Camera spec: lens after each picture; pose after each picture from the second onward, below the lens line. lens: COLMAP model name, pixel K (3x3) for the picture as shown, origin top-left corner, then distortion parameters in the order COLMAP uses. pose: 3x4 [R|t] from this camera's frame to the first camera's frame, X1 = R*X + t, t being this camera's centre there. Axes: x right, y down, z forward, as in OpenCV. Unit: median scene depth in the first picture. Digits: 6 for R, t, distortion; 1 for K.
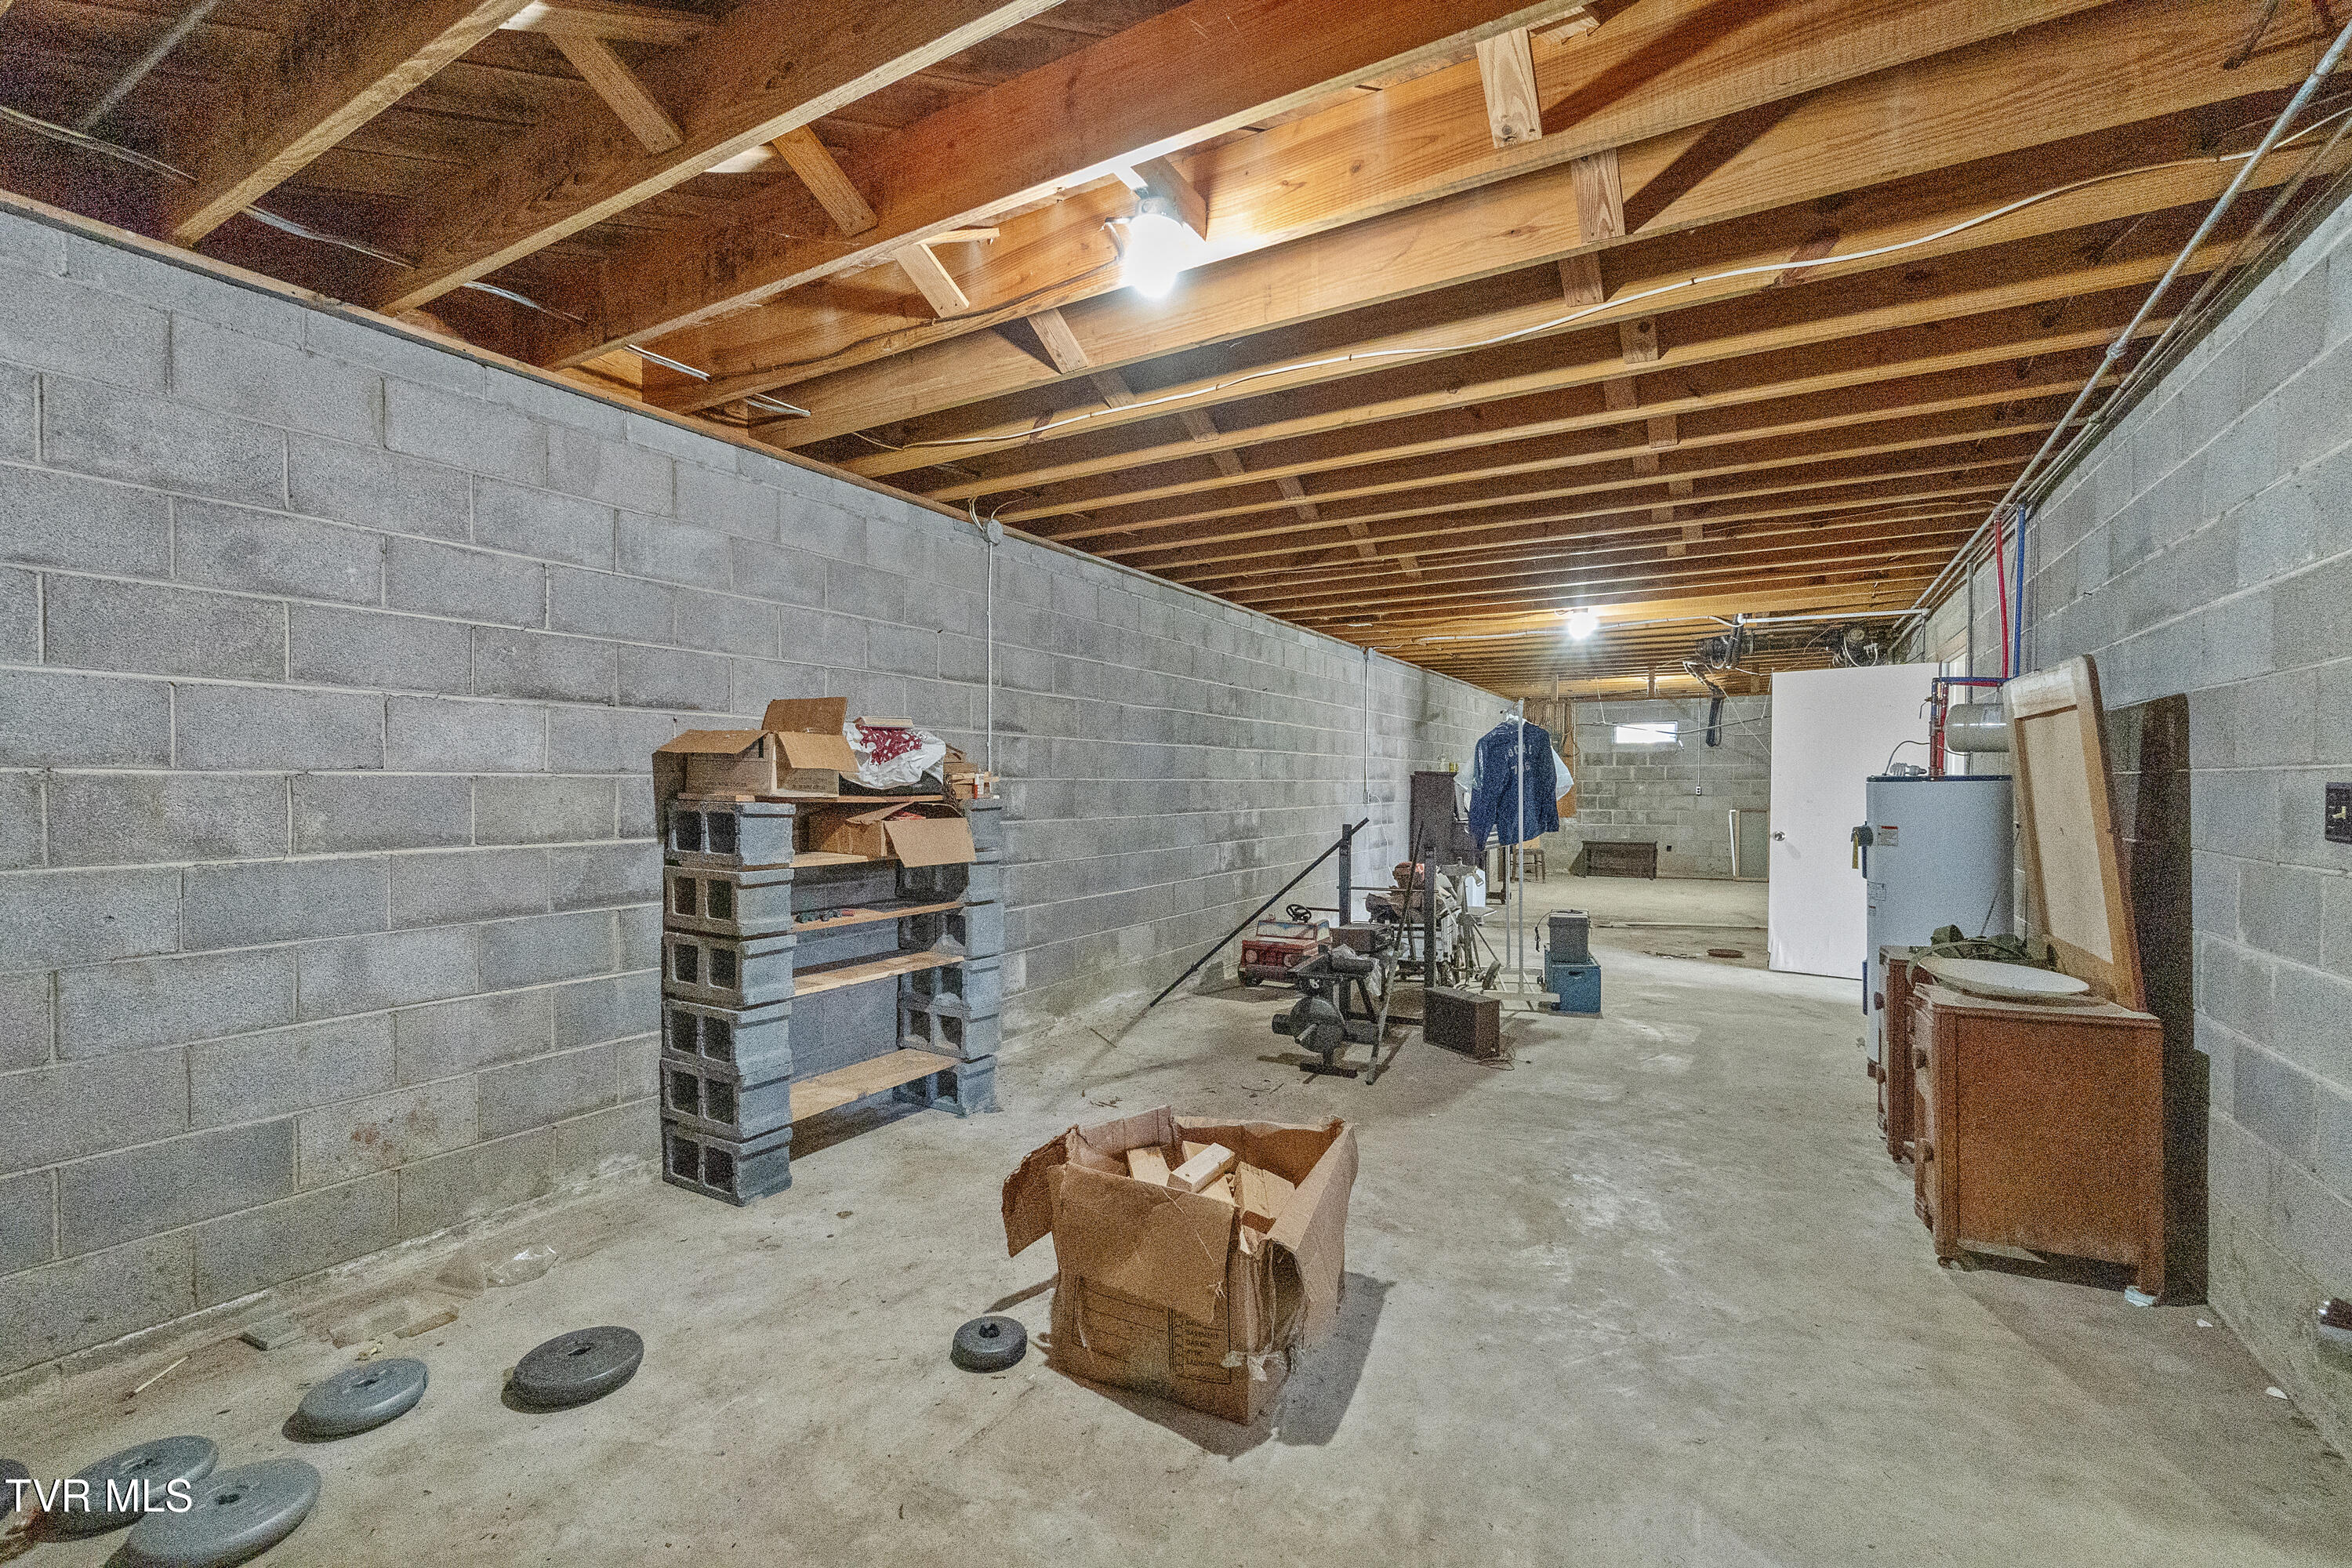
lens RADIAL K [[1022.7, 0, 1170.3], [0, 1022.7, 789.8], [0, 0, 1]] dist [-0.001296, -0.000497]
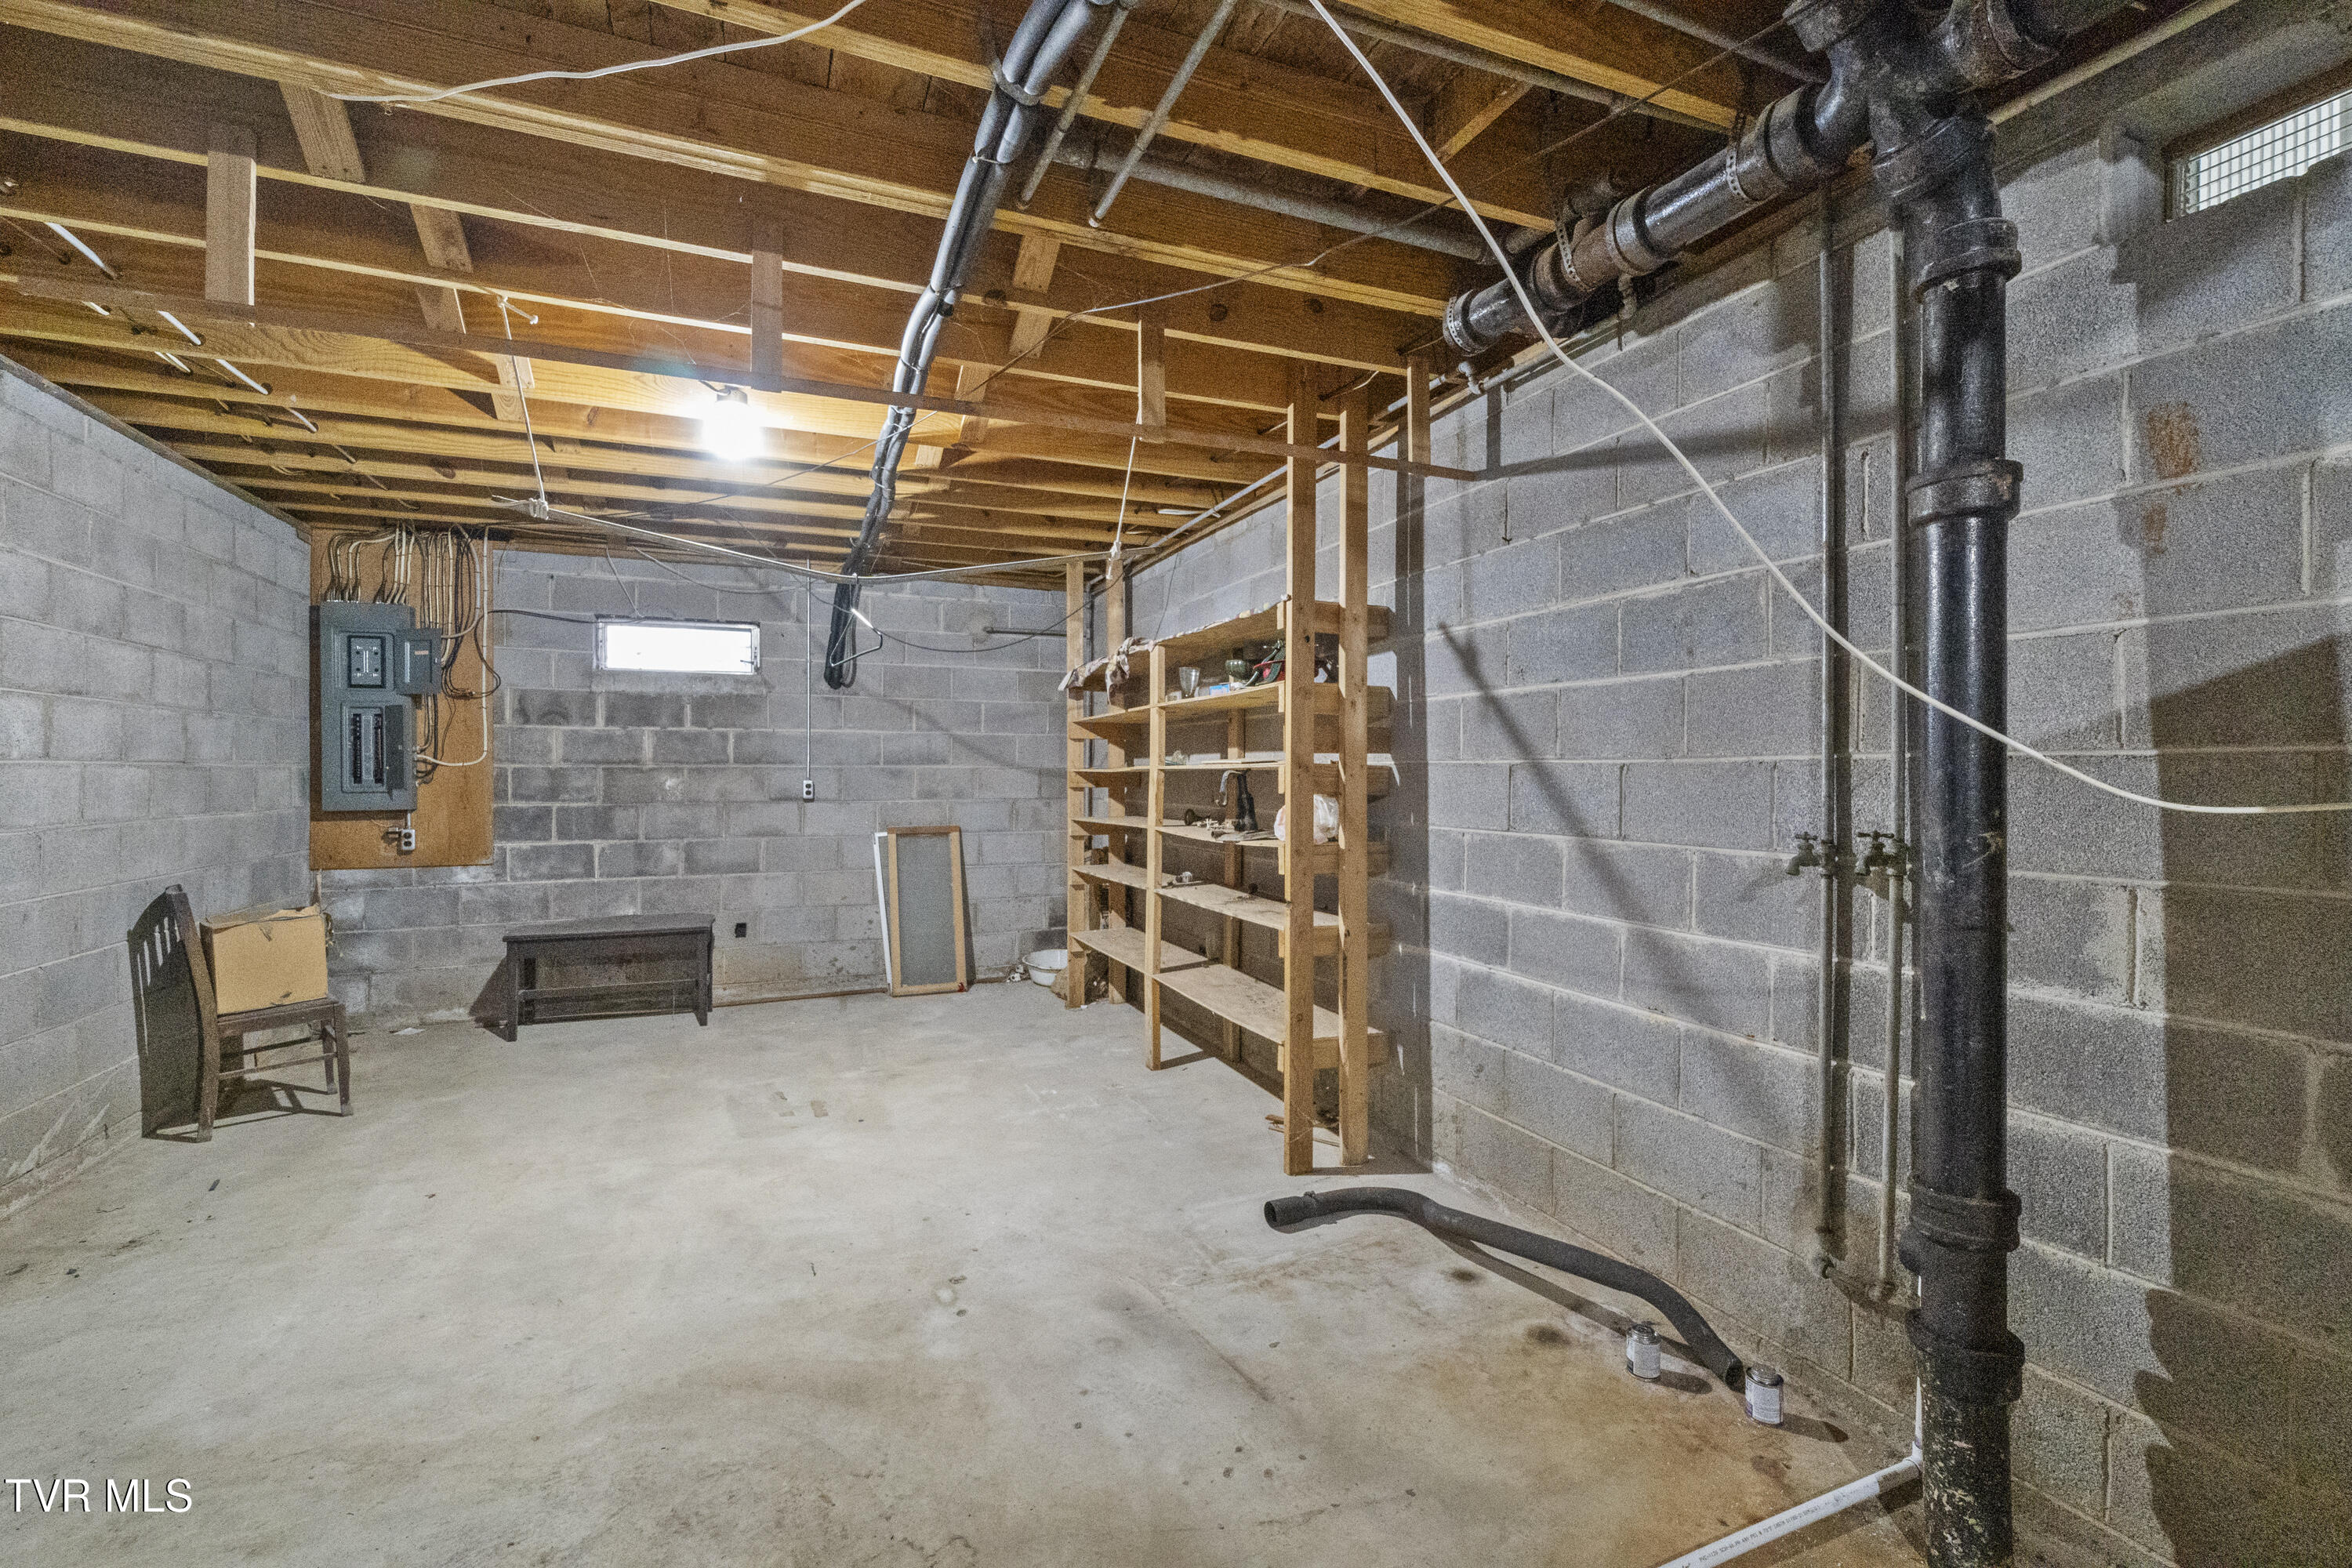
lens RADIAL K [[1022.7, 0, 1178.8], [0, 1022.7, 780.9], [0, 0, 1]] dist [-0.001296, -0.000497]
pose [[0.609003, -0.003270, 0.793161, 0.266653], [0.001725, 0.999995, 0.002798, -0.003724], [-0.793166, -0.000336, 0.609005, 0.604736]]
